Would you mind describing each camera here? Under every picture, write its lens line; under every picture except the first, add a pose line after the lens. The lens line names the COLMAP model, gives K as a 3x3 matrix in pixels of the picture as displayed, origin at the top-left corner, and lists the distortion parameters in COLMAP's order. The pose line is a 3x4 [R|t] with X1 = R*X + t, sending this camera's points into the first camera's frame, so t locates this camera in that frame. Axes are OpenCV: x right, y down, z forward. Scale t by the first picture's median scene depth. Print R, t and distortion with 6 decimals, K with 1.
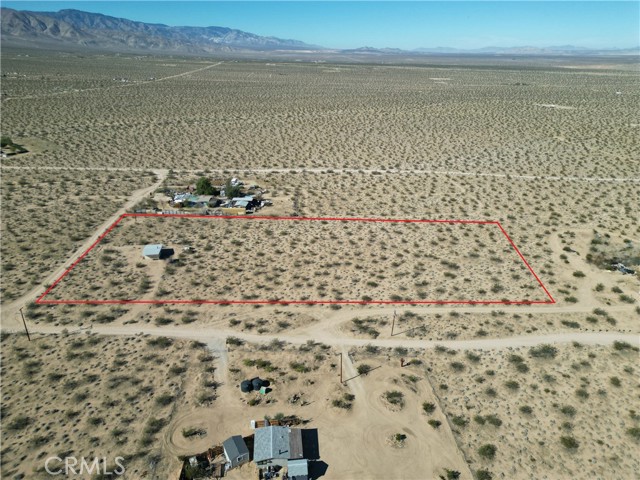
lens RADIAL K [[443.9, 0, 323.1], [0, 443.9, 240.0], [0, 0, 1]] dist [0.083119, -0.082406]
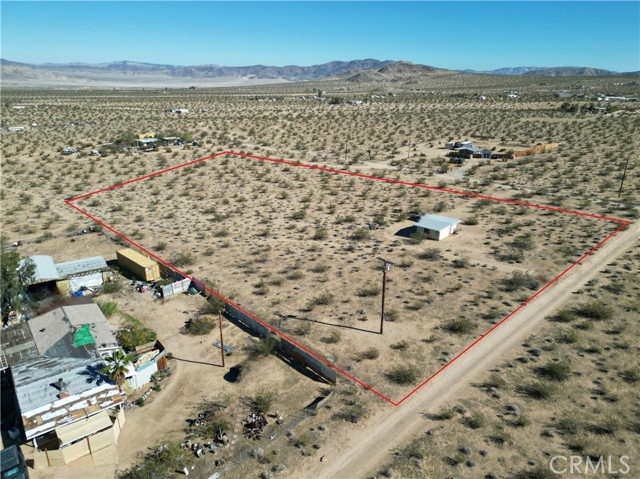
lens RADIAL K [[443.9, 0, 323.1], [0, 443.9, 239.5], [0, 0, 1]] dist [0.083119, -0.082406]
pose [[-0.619269, -0.280098, 0.733520, -0.813985], [0.291124, 0.785711, 0.545807, -0.345488], [-0.729214, 0.551546, -0.405023, 1.557813]]
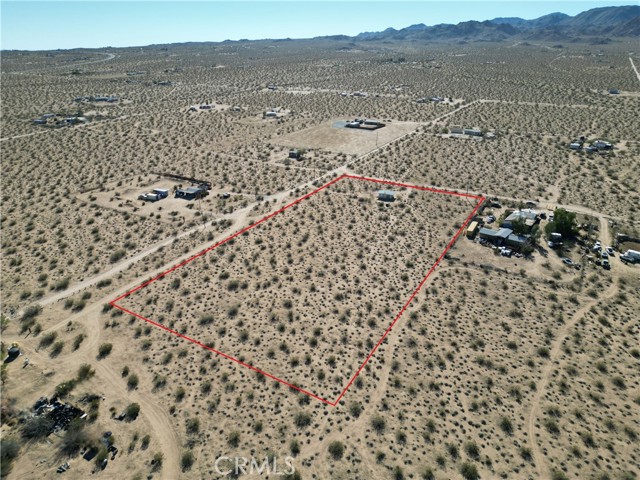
lens RADIAL K [[443.9, 0, 323.1], [0, 443.9, 240.0], [0, 0, 1]] dist [0.083119, -0.082406]
pose [[-0.569201, 0.317435, -0.758450, 1.010876], [-0.319598, 0.764500, 0.559819, -0.698151], [0.757541, 0.561048, -0.333702, 1.652010]]
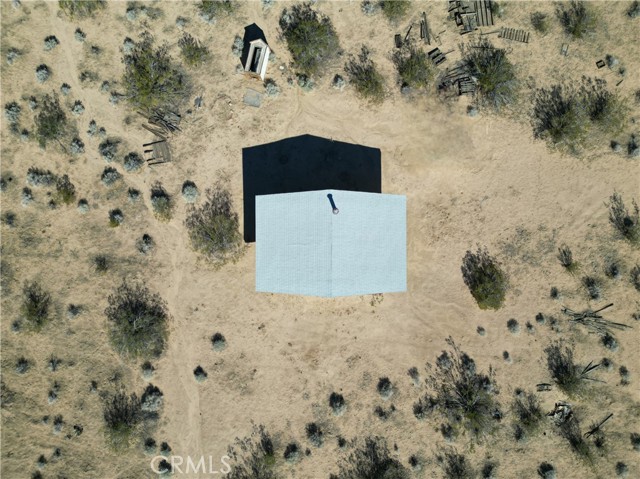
lens RADIAL K [[443.9, 0, 323.1], [0, 443.9, 239.5], [0, 0, 1]] dist [0.083119, -0.082406]
pose [[0.171511, -0.985182, 0.000584, -0.445877], [0.398733, 0.069958, 0.914395, -0.147491], [-0.900886, -0.156596, 0.404823, 1.099906]]
